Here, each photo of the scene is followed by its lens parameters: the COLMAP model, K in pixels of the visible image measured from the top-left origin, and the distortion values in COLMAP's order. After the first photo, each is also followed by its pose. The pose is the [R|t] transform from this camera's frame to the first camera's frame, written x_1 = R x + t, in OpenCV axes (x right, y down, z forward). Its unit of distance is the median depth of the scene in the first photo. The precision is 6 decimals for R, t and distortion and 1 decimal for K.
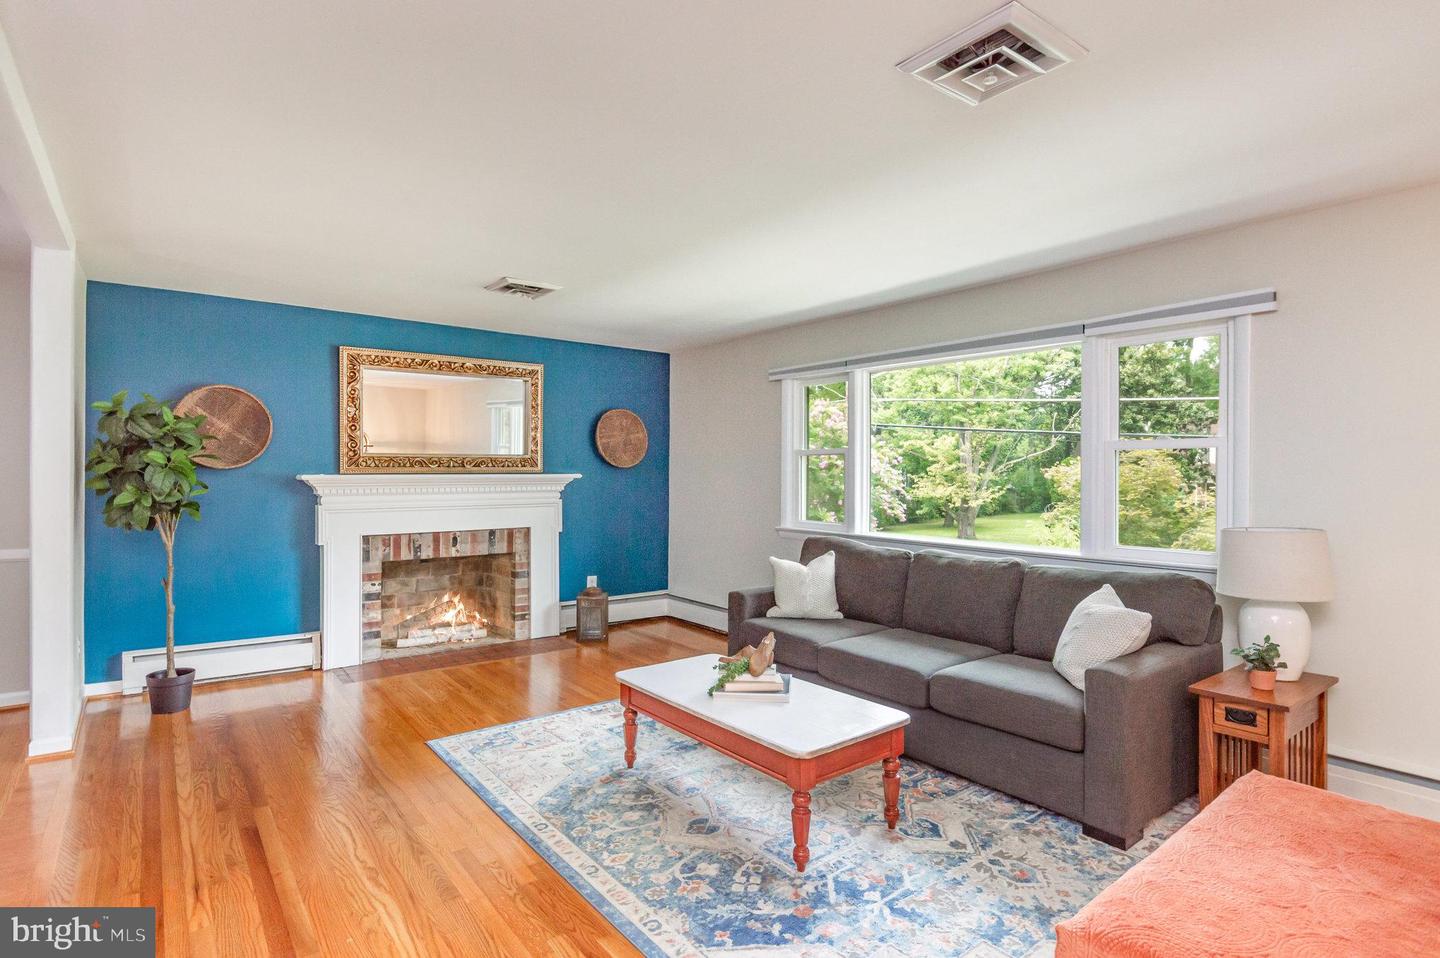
lens RADIAL K [[727.6, 0, 720.3], [0, 727.6, 472.6], [0, 0, 1]] dist [0.000301, -0.003124]
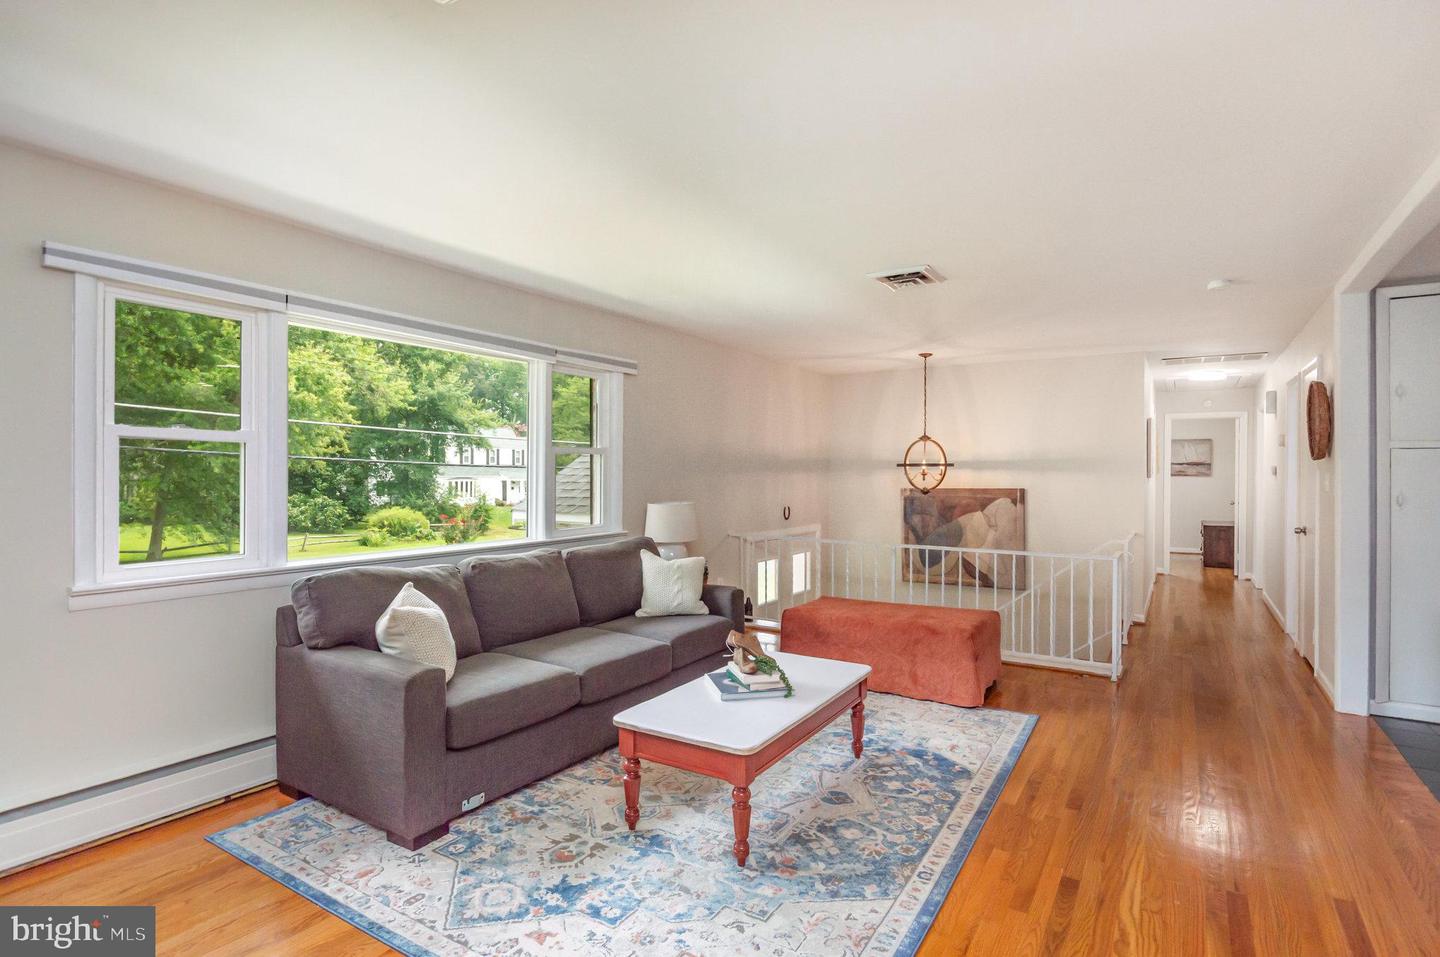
lens RADIAL K [[727.6, 0, 720.9], [0, 727.6, 466.7], [0, 0, 1]] dist [0.000301, -0.003124]
pose [[-0.339428, 0.000752, 0.940632, -0.599928], [-0.002455, 0.999996, -0.001685, -0.005320], [-0.940629, -0.002881, -0.339425, 0.926666]]
